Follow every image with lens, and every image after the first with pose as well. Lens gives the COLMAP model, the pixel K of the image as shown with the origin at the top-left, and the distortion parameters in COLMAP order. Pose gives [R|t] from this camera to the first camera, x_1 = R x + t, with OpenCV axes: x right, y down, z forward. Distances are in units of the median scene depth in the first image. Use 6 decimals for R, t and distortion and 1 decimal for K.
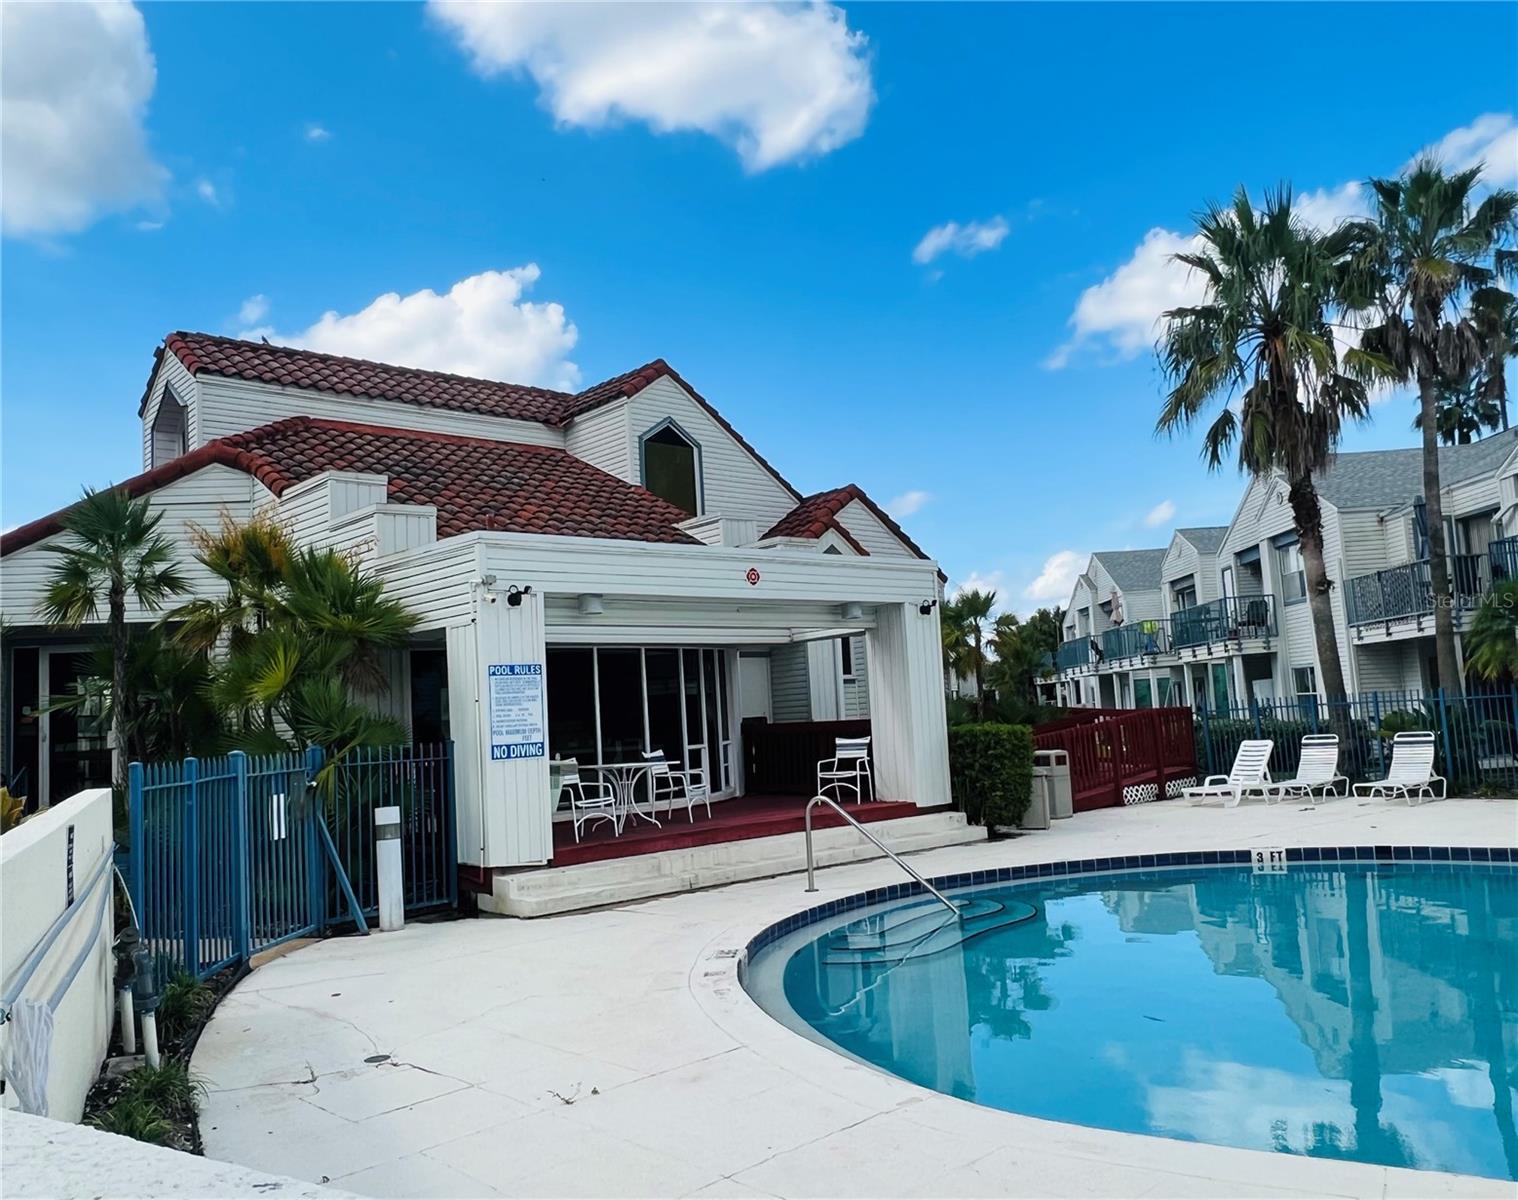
lens RADIAL K [[1229.6, 0, 758.4], [0, 1229.6, 597.4], [0, 0, 1]] dist [0.008060, -0.005454]
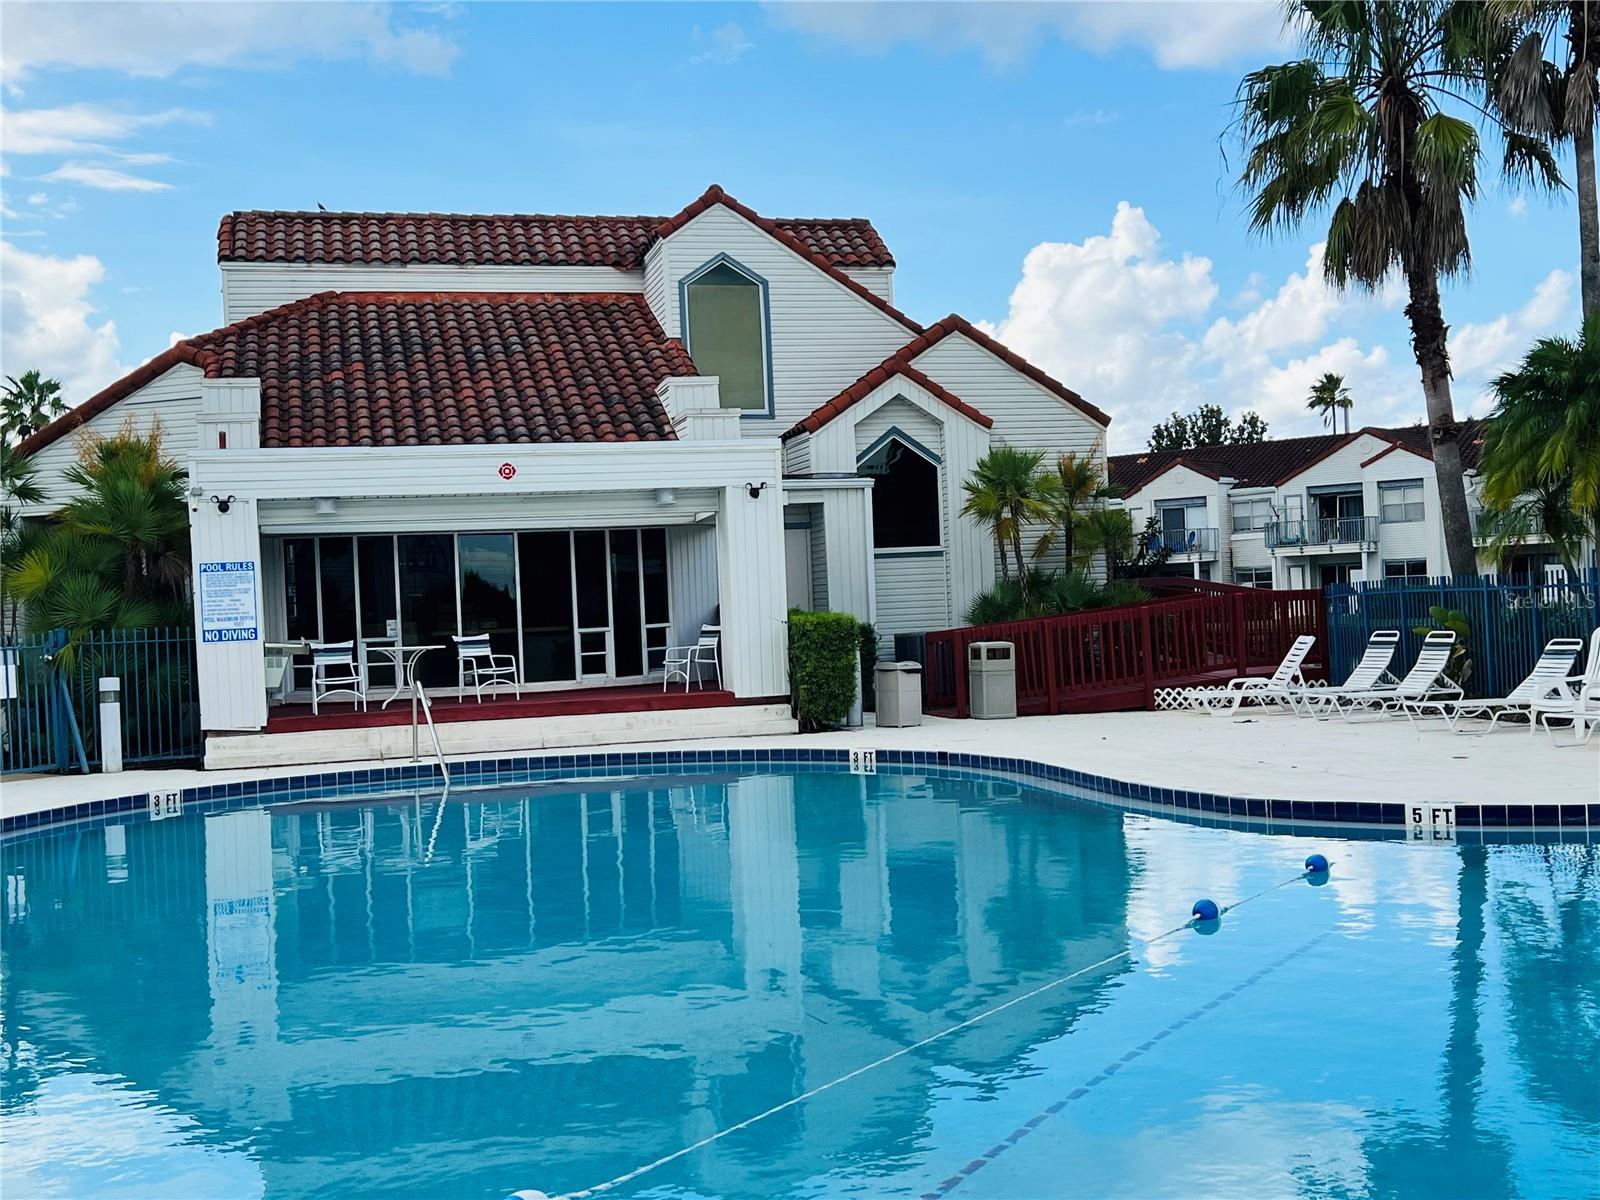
lens RADIAL K [[1873.4, 0, 800.4], [0, 1873.4, 603.1], [0, 0, 1]] dist [0.092790, 0.000000]
pose [[0.895097, 0.016067, -0.445583, 0.890297], [0.037748, 0.993032, 0.111638, -0.071145], [0.444271, -0.116747, 0.888253, -0.299683]]
